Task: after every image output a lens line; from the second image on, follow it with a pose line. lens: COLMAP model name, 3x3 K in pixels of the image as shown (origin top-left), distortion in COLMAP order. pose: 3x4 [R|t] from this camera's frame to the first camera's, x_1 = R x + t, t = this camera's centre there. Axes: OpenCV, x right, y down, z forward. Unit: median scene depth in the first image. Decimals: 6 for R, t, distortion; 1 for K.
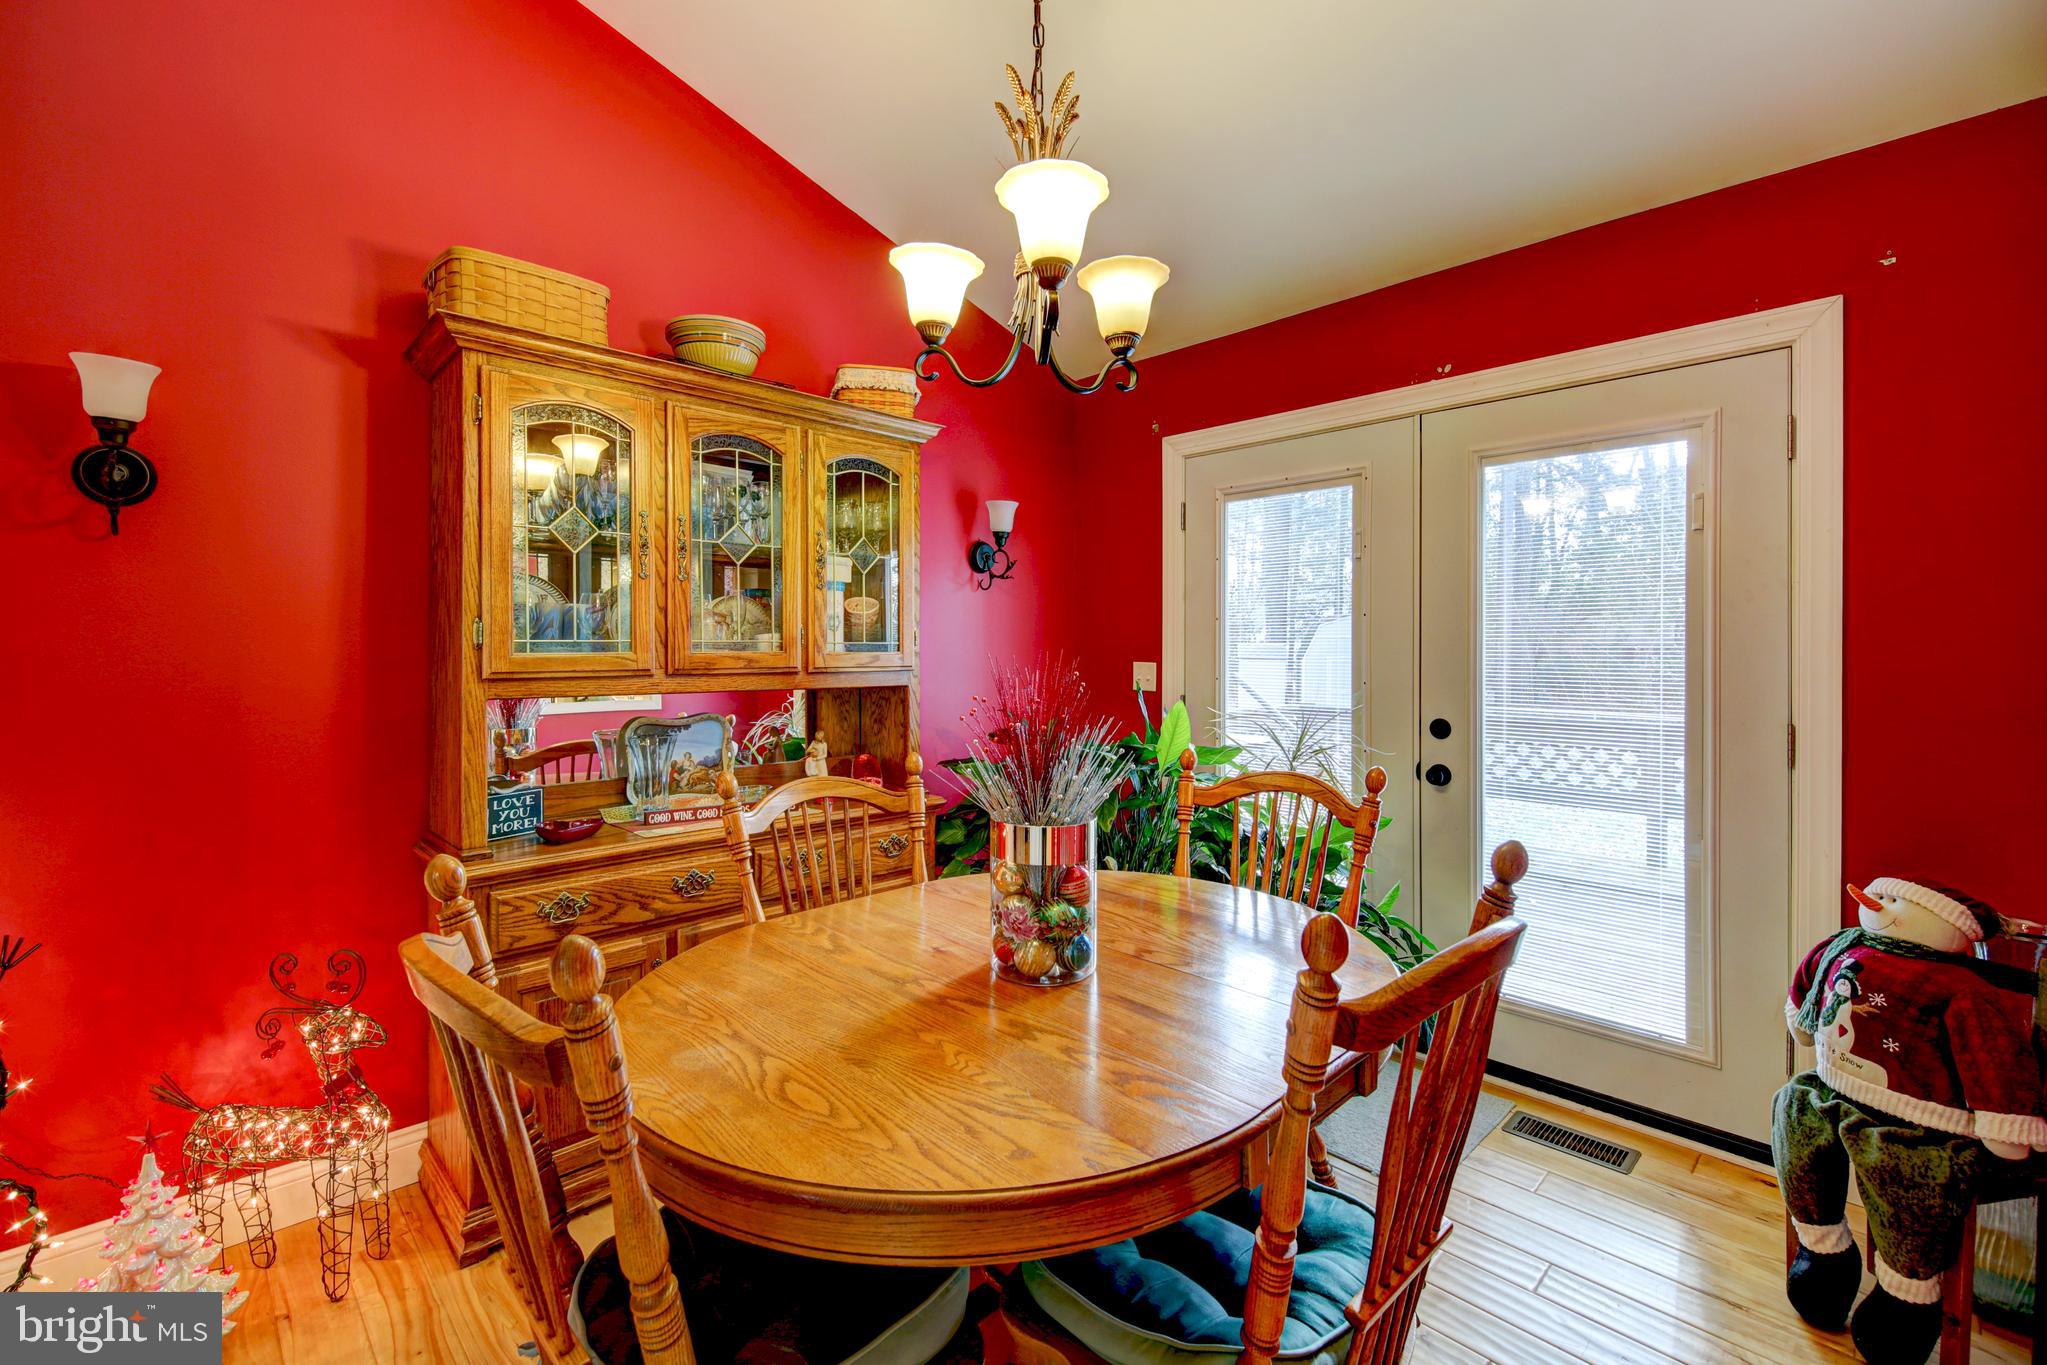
lens RADIAL K [[890.3, 0, 1026.7], [0, 890.3, 652.5], [0, 0, 1]] dist [0.012268, -0.008608]
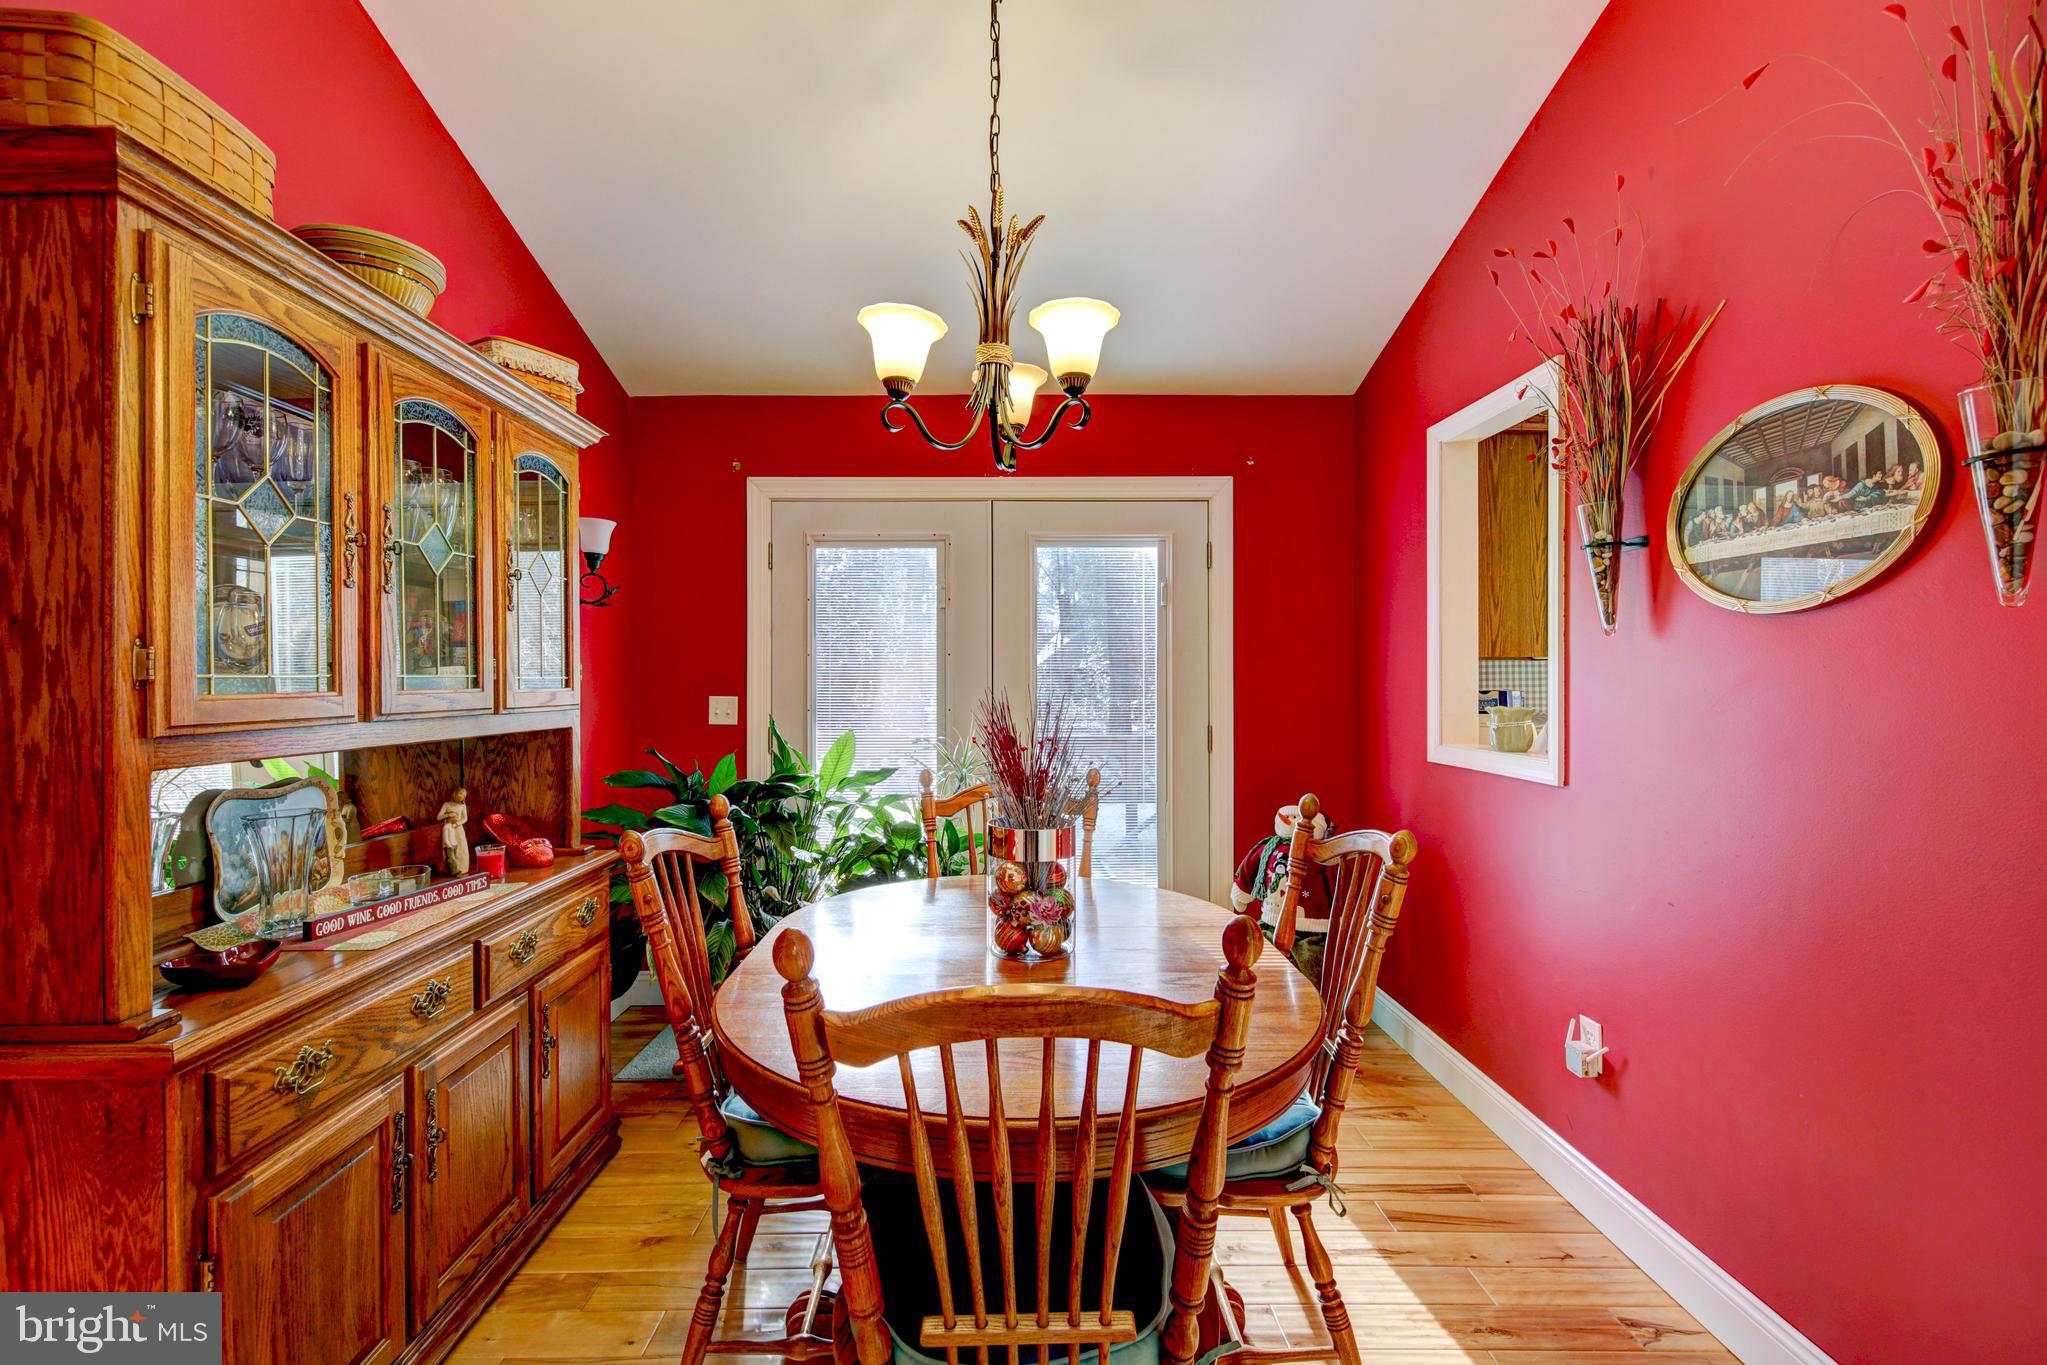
lens RADIAL K [[870.3, 0, 1023.5], [0, 870.3, 682.5], [0, 0, 1]] dist [0.011603, -0.007961]
pose [[0.686629, -0.004603, 0.726993, -0.571795], [0.007546, 0.999971, -0.000796, -0.003190], [-0.726969, 0.006032, 0.686644, 0.134113]]
